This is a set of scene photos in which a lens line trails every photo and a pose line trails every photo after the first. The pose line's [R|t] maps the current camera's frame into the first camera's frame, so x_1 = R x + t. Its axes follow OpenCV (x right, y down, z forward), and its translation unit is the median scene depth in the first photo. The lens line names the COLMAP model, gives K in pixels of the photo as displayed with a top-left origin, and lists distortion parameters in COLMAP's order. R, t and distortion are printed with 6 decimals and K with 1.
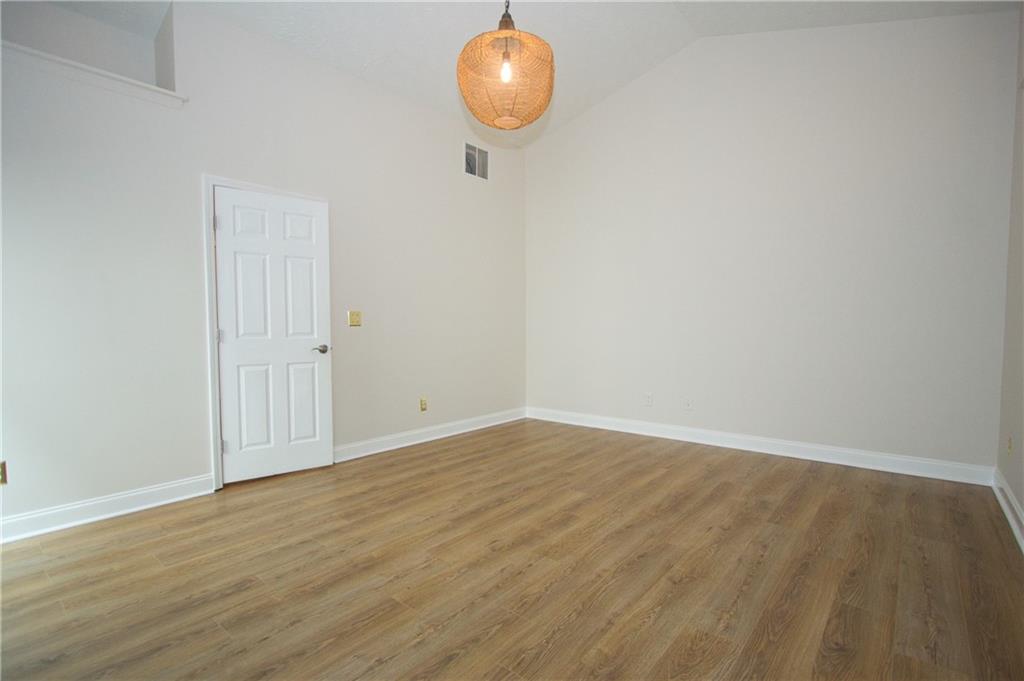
lens RADIAL K [[497.6, 0, 513.7], [0, 497.6, 352.3], [0, 0, 1]] dist [-0.000888, -0.000958]
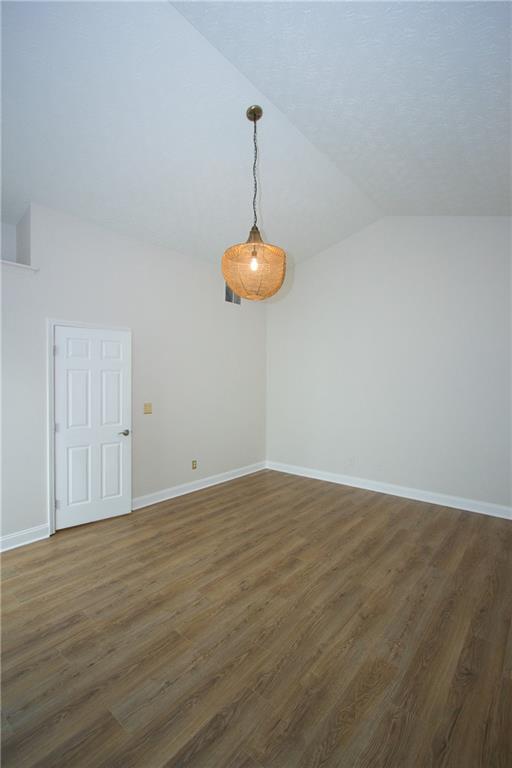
lens RADIAL K [[362.1, 0, 261.8], [0, 362.1, 386.4], [0, 0, 1]] dist [-0.002604, 0.000000]
pose [[0.999901, 0.008440, 0.011240, -0.000940], [-0.008094, 0.999503, -0.030478, -0.159957], [-0.011492, 0.030384, 0.999472, -0.086647]]
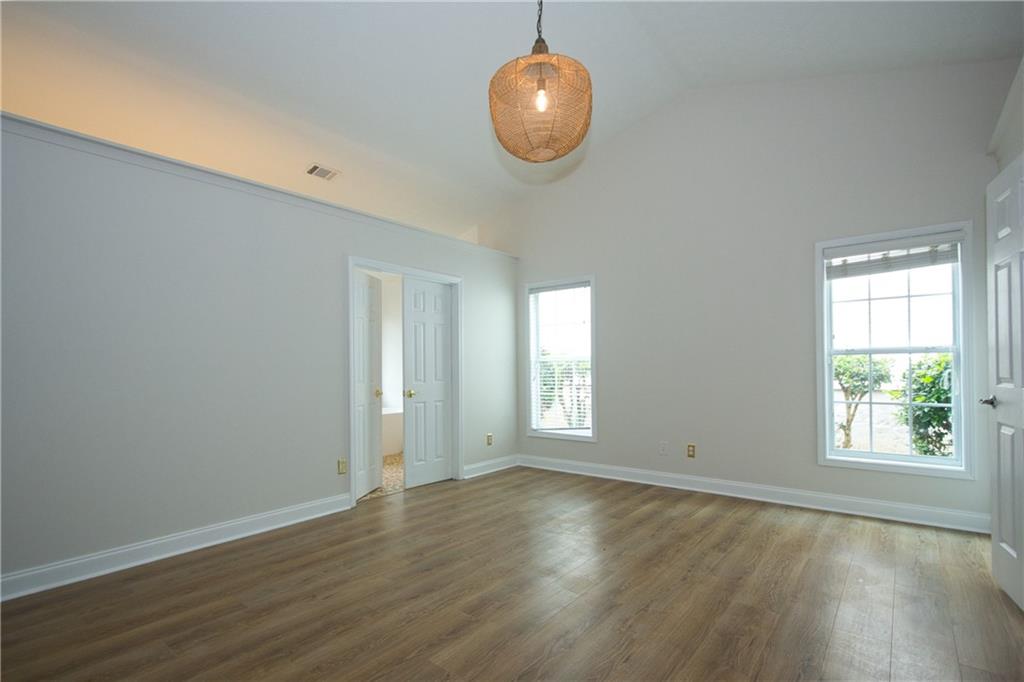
lens RADIAL K [[497.6, 0, 513.7], [0, 497.6, 352.8], [0, 0, 1]] dist [-0.000888, -0.000958]
pose [[-0.999647, 0.014748, -0.022113, 0.064224], [0.014195, 0.999588, 0.024940, -0.117169], [0.022471, 0.024618, -0.999444, 1.934228]]
